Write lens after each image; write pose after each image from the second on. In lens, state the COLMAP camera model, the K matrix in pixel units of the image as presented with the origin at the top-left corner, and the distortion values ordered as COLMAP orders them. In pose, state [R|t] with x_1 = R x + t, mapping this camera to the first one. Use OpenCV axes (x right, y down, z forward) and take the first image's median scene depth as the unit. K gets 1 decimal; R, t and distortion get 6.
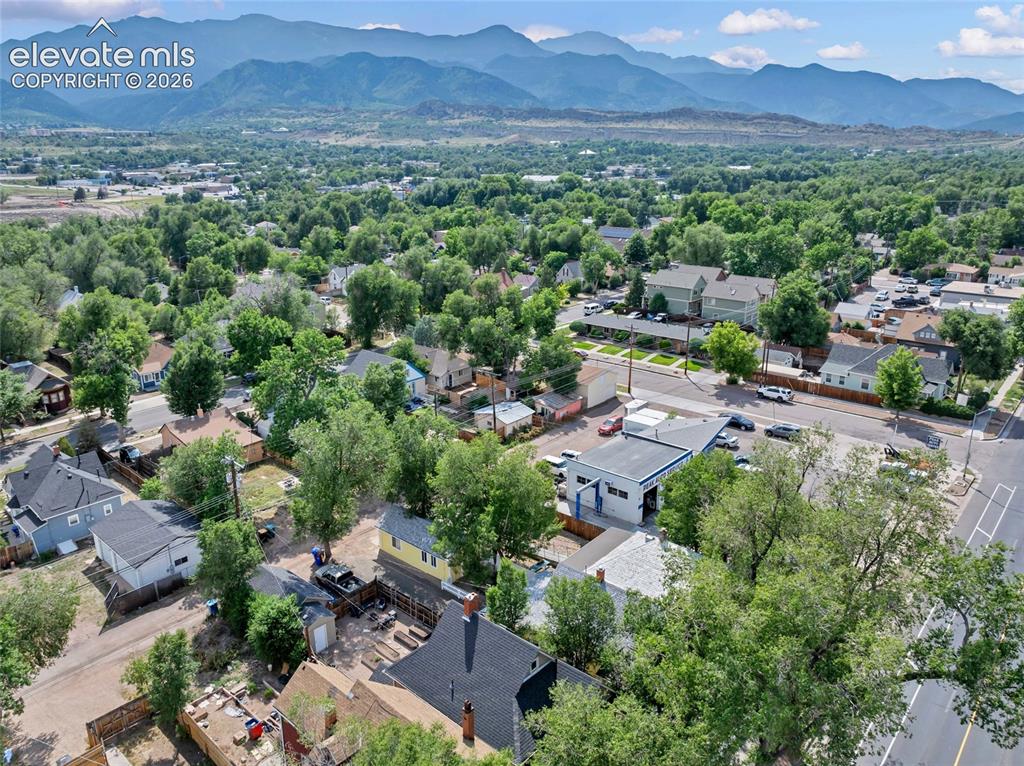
lens RADIAL K [[741.3, 0, 507.4], [0, 741.3, 344.3], [0, 0, 1]] dist [-0.031867, 0.006871]
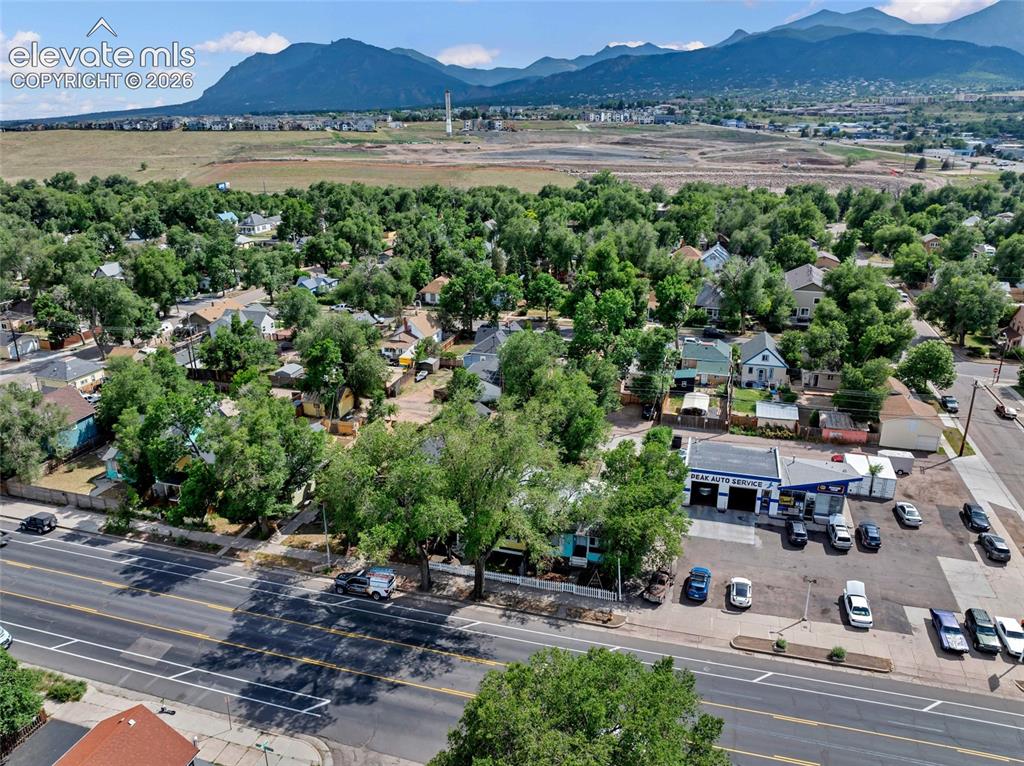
lens RADIAL K [[724.4, 0, 494.1], [0, 724.4, 347.5], [0, 0, 1]] dist [-0.036740, 0.000695]
pose [[0.430847, 0.282577, -0.857042, 0.391441], [-0.232144, 0.952454, 0.197334, -0.060807], [0.872055, 0.113937, 0.475961, 0.065908]]
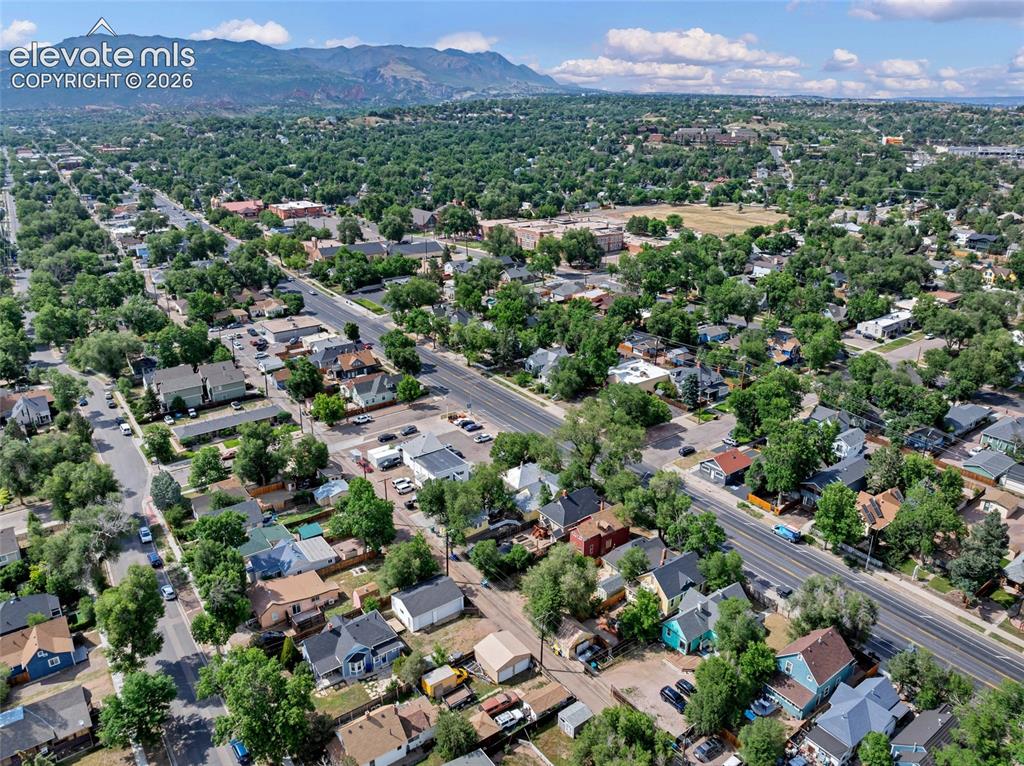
lens RADIAL K [[741.3, 0, 507.4], [0, 741.3, 344.3], [0, 0, 1]] dist [-0.031867, 0.006871]
pose [[0.206816, -0.291721, 0.933877, -0.775240], [0.242362, 0.940039, 0.239973, -0.291354], [-0.947886, 0.176706, 0.265118, 0.067244]]
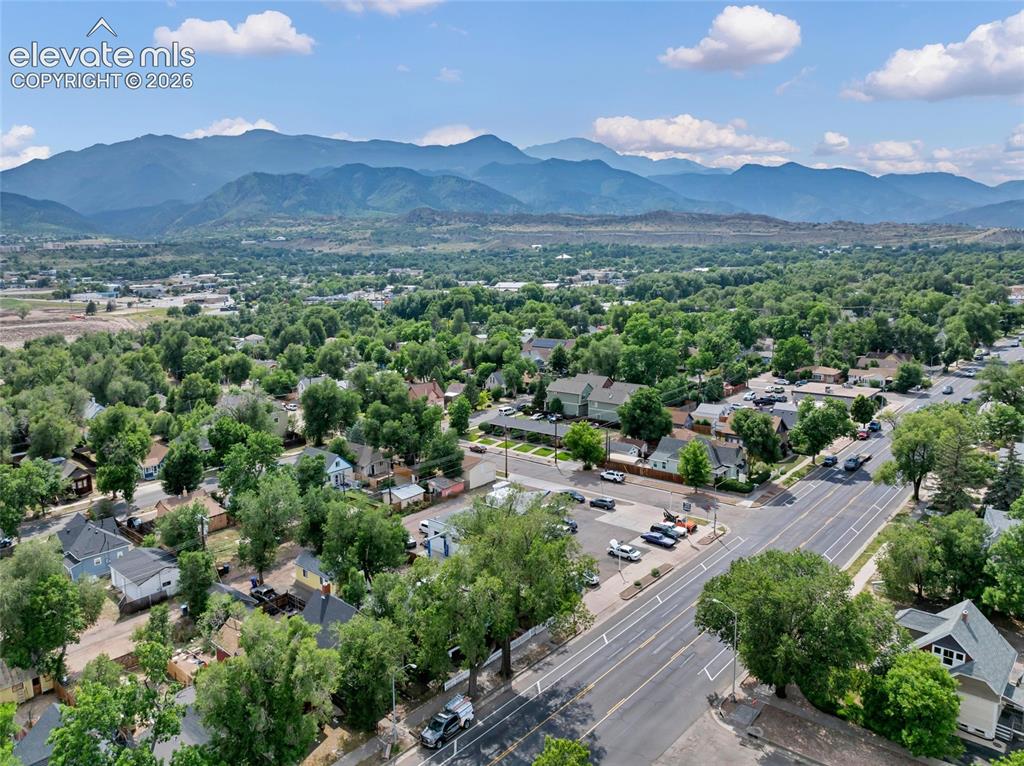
lens RADIAL K [[739.2, 0, 467.3], [0, 739.2, 308.9], [0, 0, 1]] dist [-0.032760, -0.007801]
pose [[0.998978, -0.020344, -0.040360, 0.098169], [0.012785, 0.983697, -0.179381, 0.003336], [0.043351, 0.178681, 0.982952, -0.220005]]
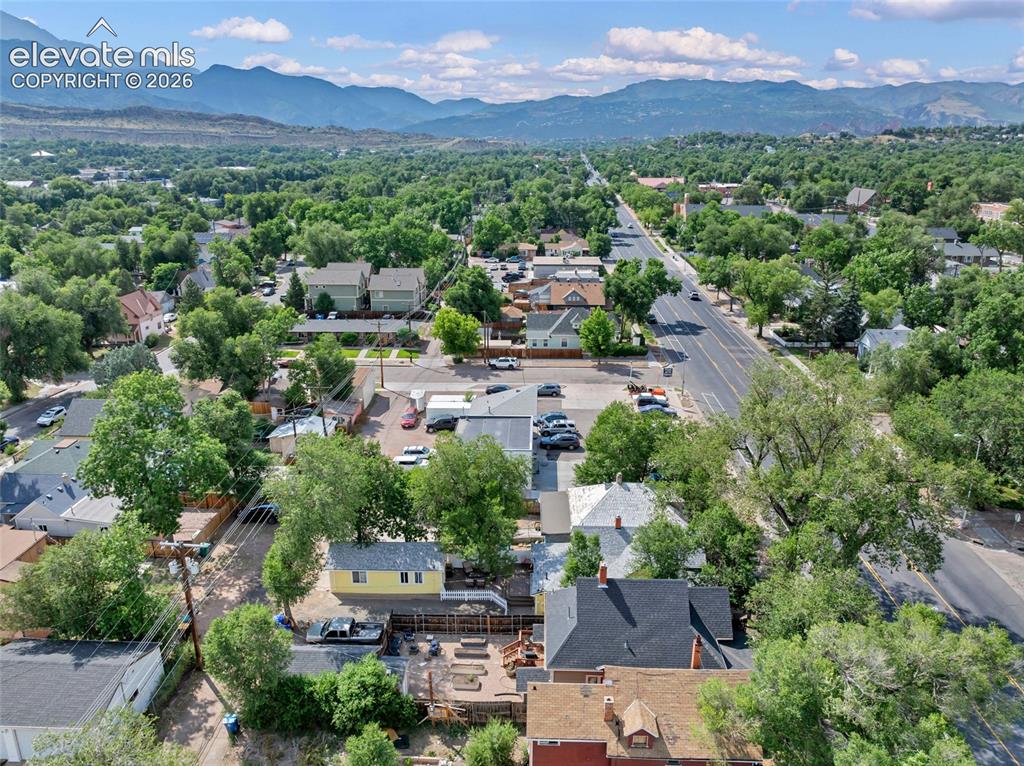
lens RADIAL K [[731.3, 0, 516.0], [0, 731.3, 346.9], [0, 0, 1]] dist [-0.044635, 0.011926]
pose [[0.767596, -0.157684, 0.621234, -0.197319], [0.153559, 0.986279, 0.060604, -0.014716], [-0.622266, 0.048877, 0.781278, 0.060711]]
